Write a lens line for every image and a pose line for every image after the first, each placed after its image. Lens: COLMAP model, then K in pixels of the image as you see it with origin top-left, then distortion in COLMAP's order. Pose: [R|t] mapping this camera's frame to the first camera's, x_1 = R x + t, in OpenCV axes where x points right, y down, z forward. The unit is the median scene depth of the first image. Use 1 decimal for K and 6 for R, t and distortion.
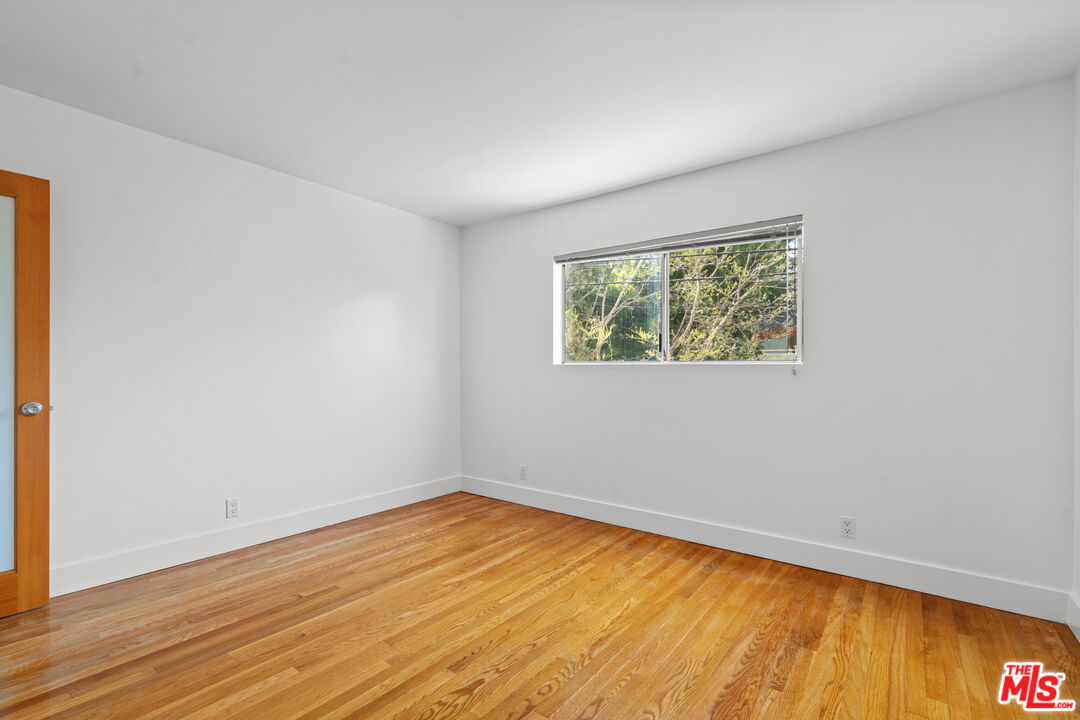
lens RADIAL K [[500.3, 0, 531.8], [0, 500.3, 359.5], [0, 0, 1]] dist [-0.003541, 0.000319]
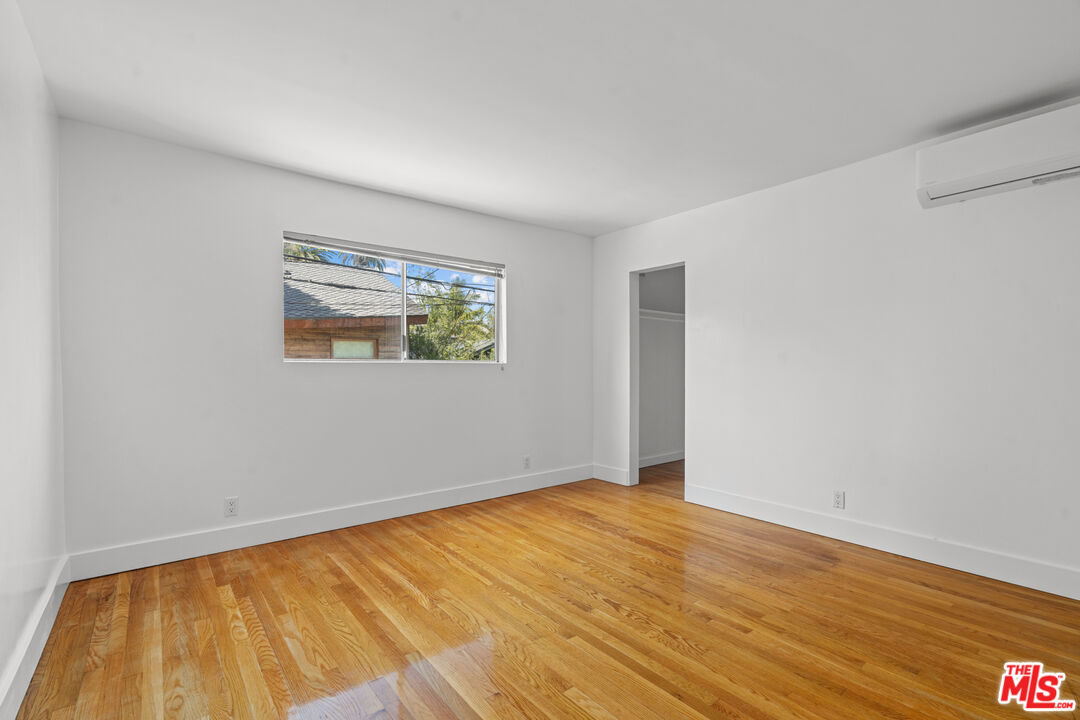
lens RADIAL K [[500.3, 0, 531.8], [0, 500.3, 359.5], [0, 0, 1]] dist [-0.003541, 0.000319]
pose [[0.222664, 0.012481, 0.974815, -0.895487], [-0.016933, 0.999817, -0.008934, 0.004753], [-0.974748, -0.014517, 0.222834, 0.548569]]
